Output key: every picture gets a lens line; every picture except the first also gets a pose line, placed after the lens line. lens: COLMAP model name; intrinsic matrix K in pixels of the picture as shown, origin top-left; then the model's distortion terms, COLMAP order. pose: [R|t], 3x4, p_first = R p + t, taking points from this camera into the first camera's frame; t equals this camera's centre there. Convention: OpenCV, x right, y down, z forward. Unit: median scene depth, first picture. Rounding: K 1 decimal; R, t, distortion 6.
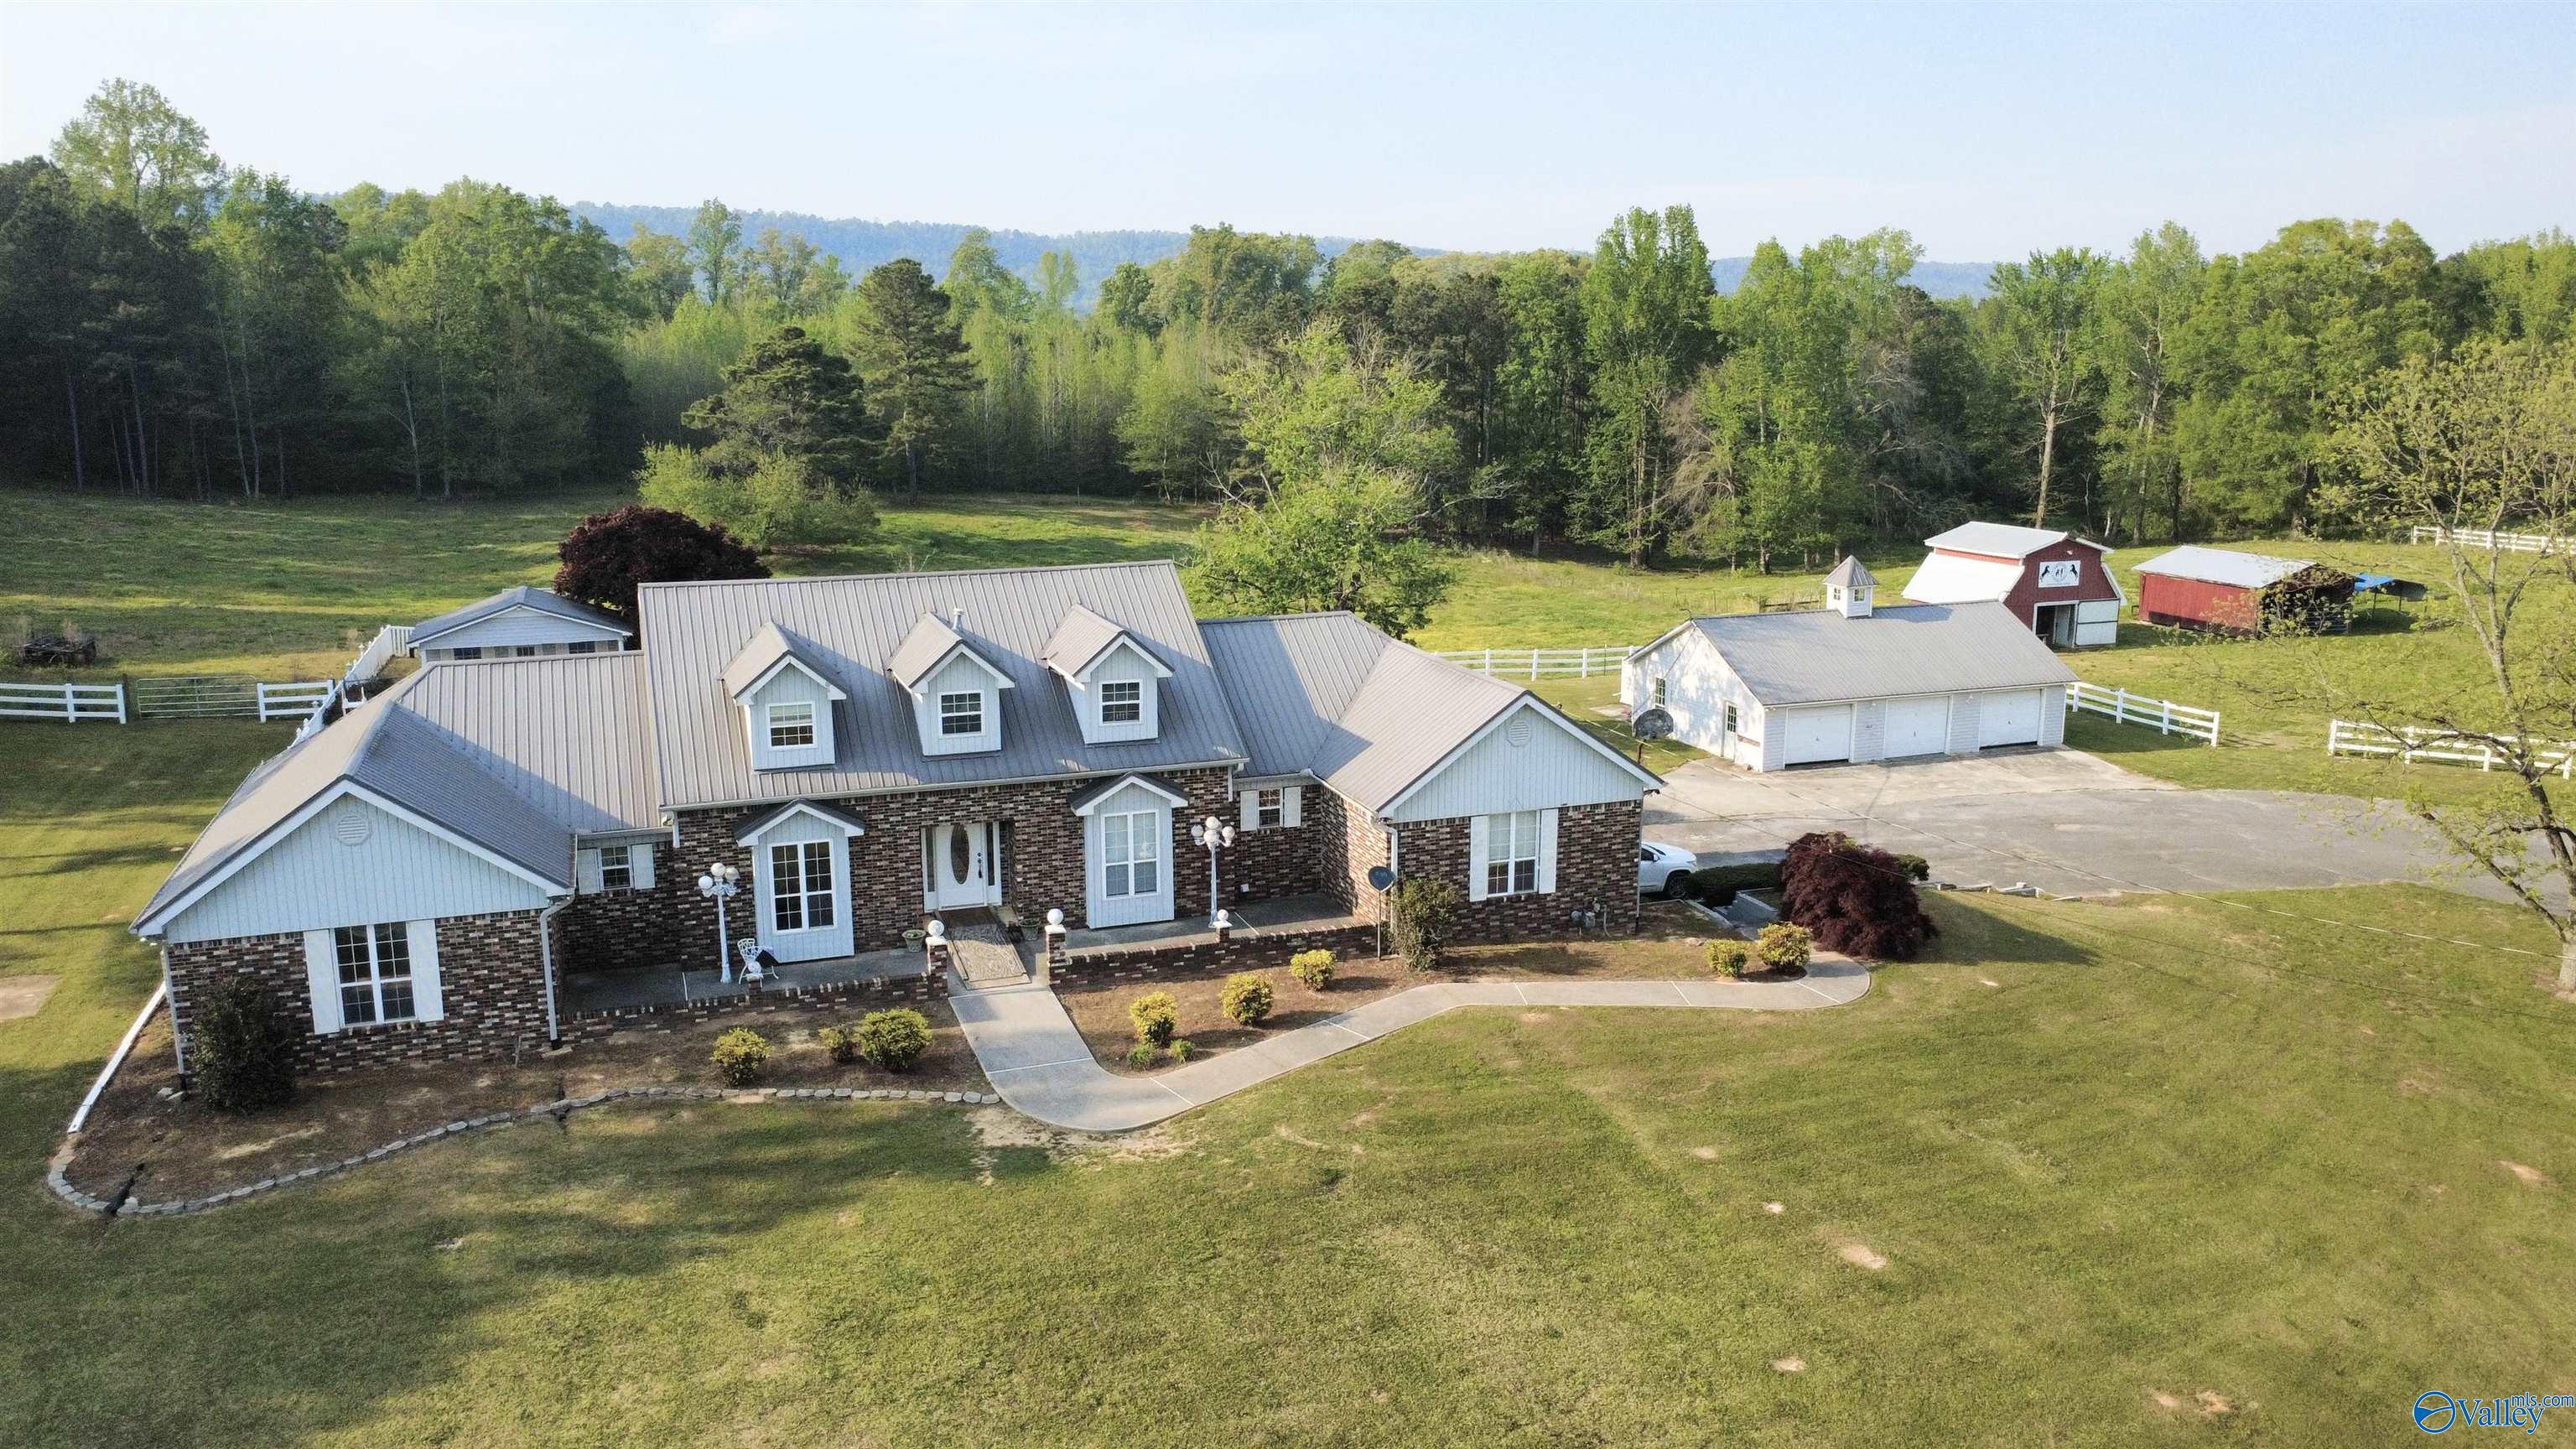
lens RADIAL K [[1867.7, 0, 1283.6], [0, 1867.7, 728.1], [0, 0, 1]] dist [0.001367, 0.000959]
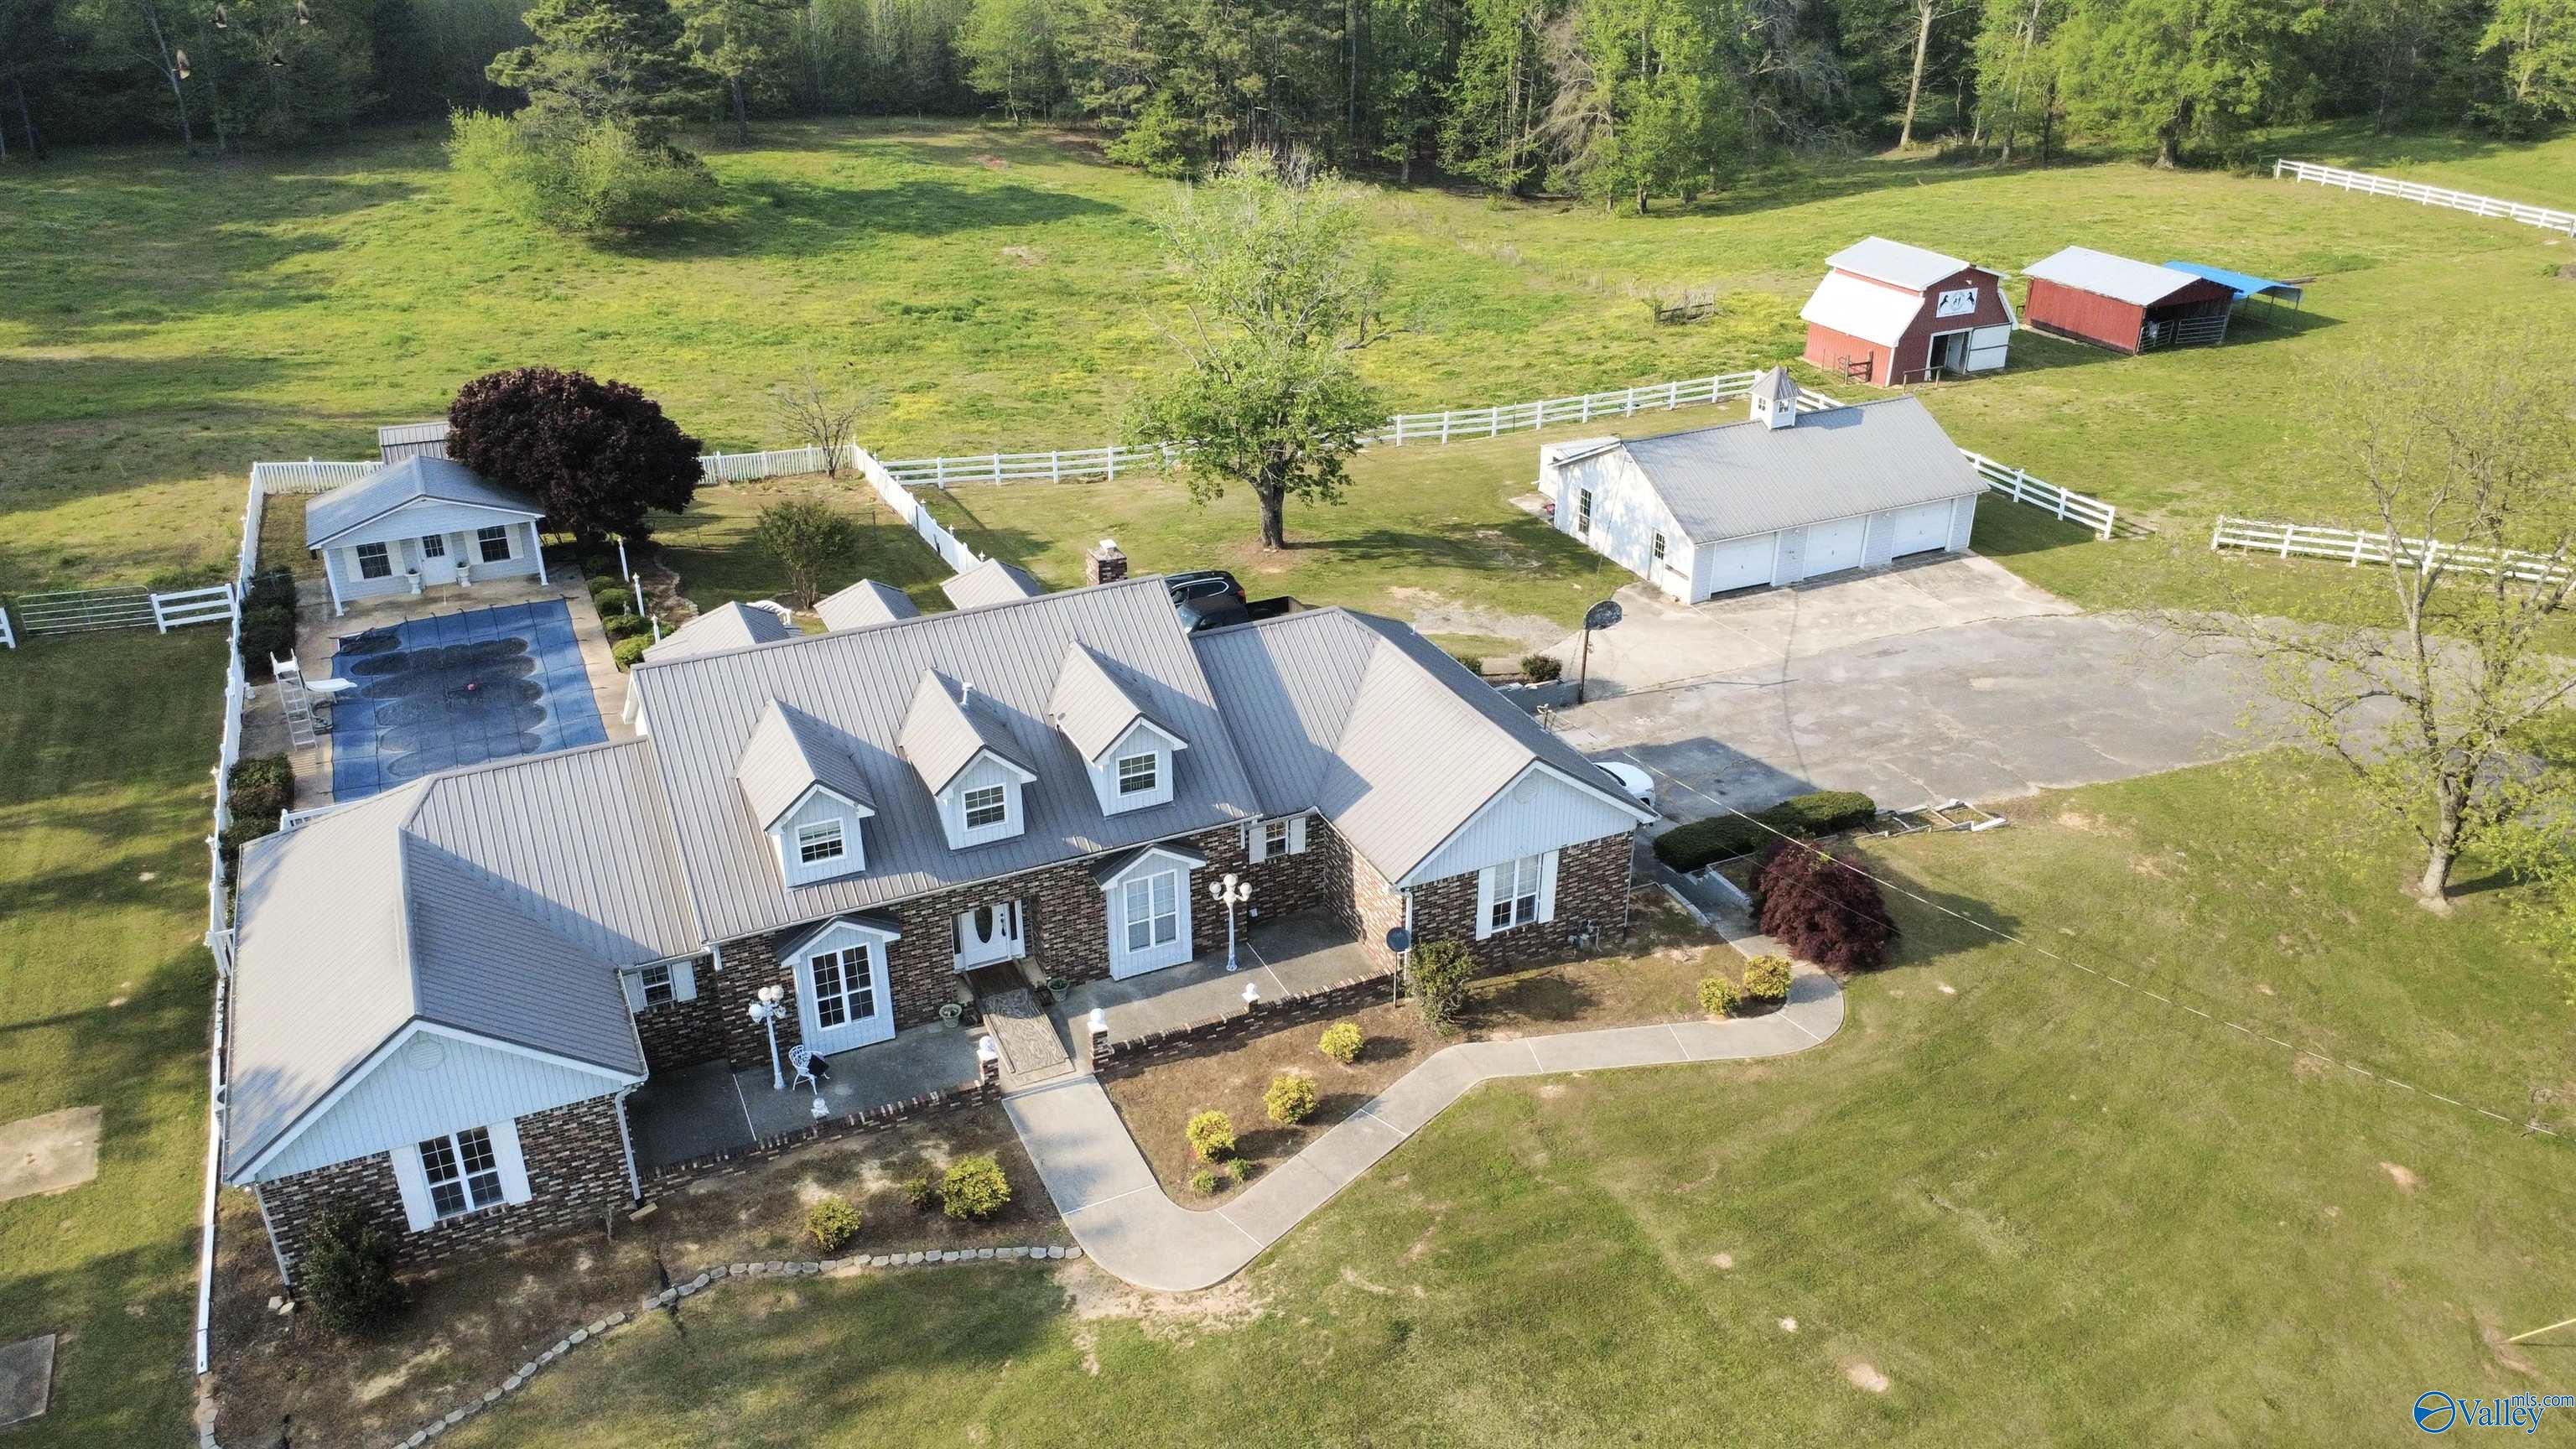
lens RADIAL K [[1867.7, 0, 1283.6], [0, 1867.7, 728.1], [0, 0, 1]] dist [0.001367, 0.000959]
pose [[0.995528, -0.041027, 0.085097, -0.092145], [0.018109, 0.966948, 0.254330, -0.289872], [-0.092719, -0.251651, 0.963366, 0.023849]]
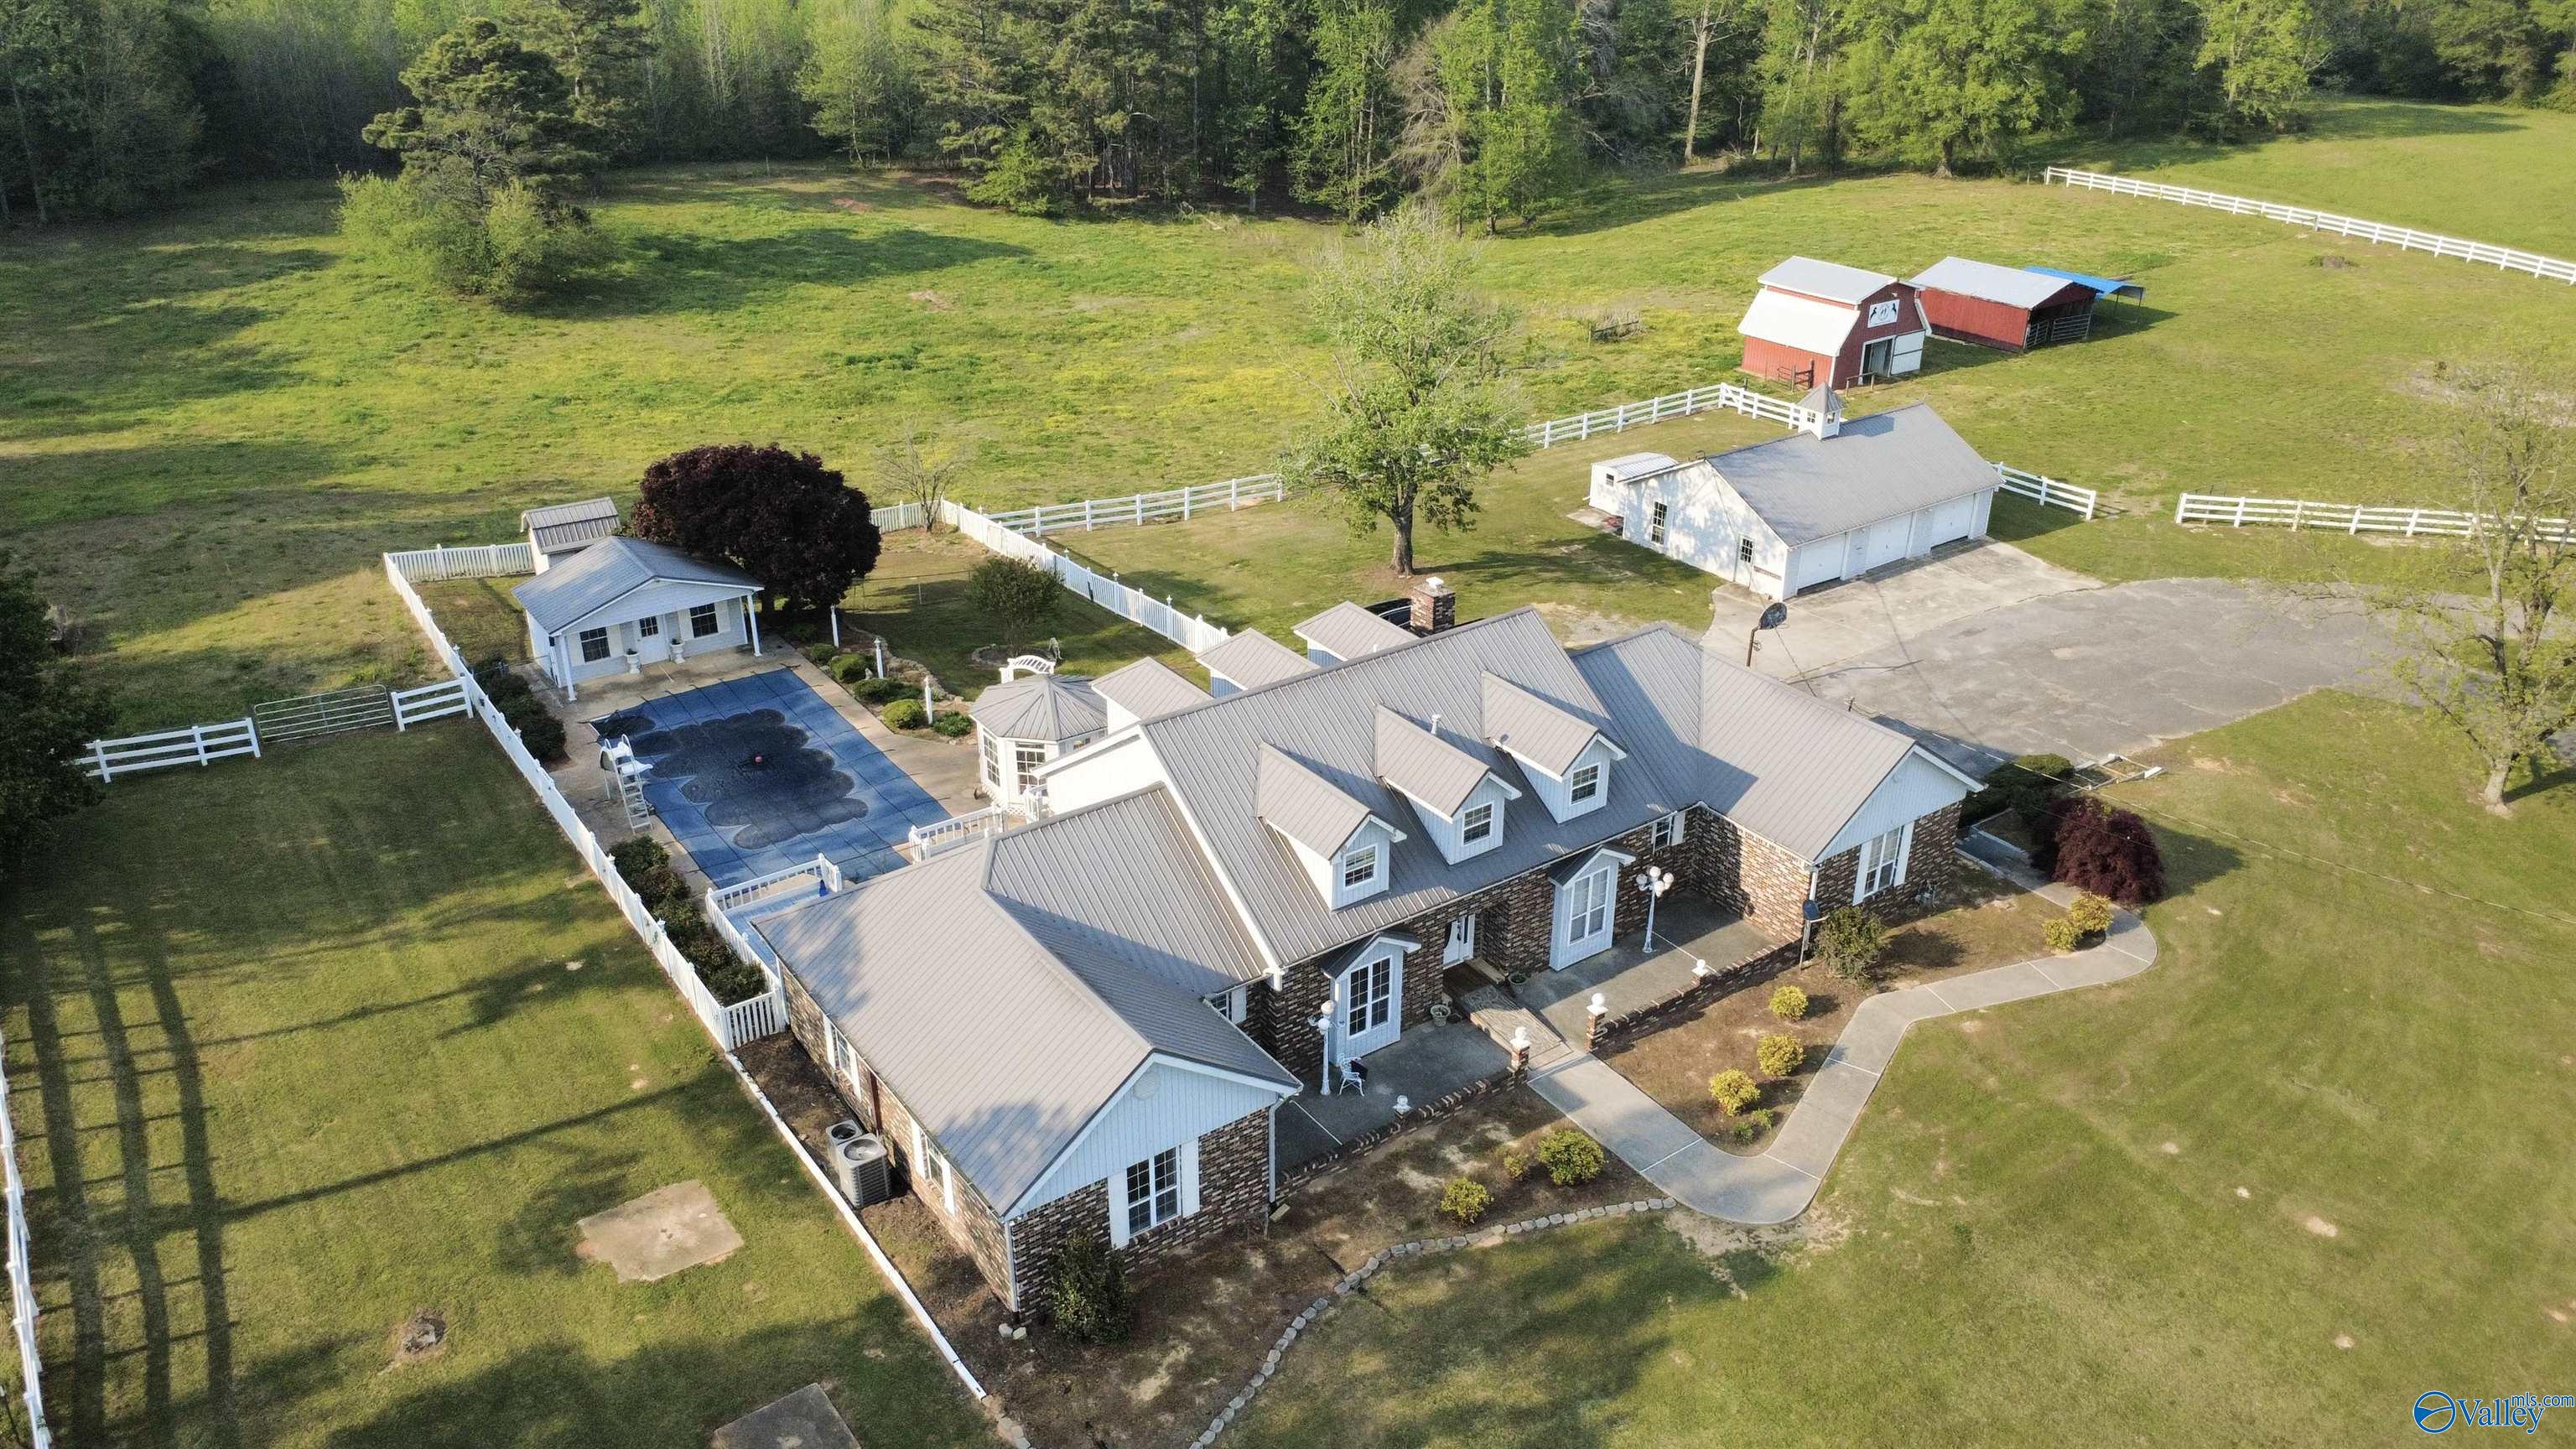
lens RADIAL K [[1867.7, 0, 1283.6], [0, 1867.7, 728.1], [0, 0, 1]] dist [0.001367, 0.000959]
pose [[0.963853, -0.115742, 0.239981, -0.525516], [0.052937, 0.965949, 0.253261, -0.339980], [-0.261122, -0.231402, 0.937160, -0.009893]]
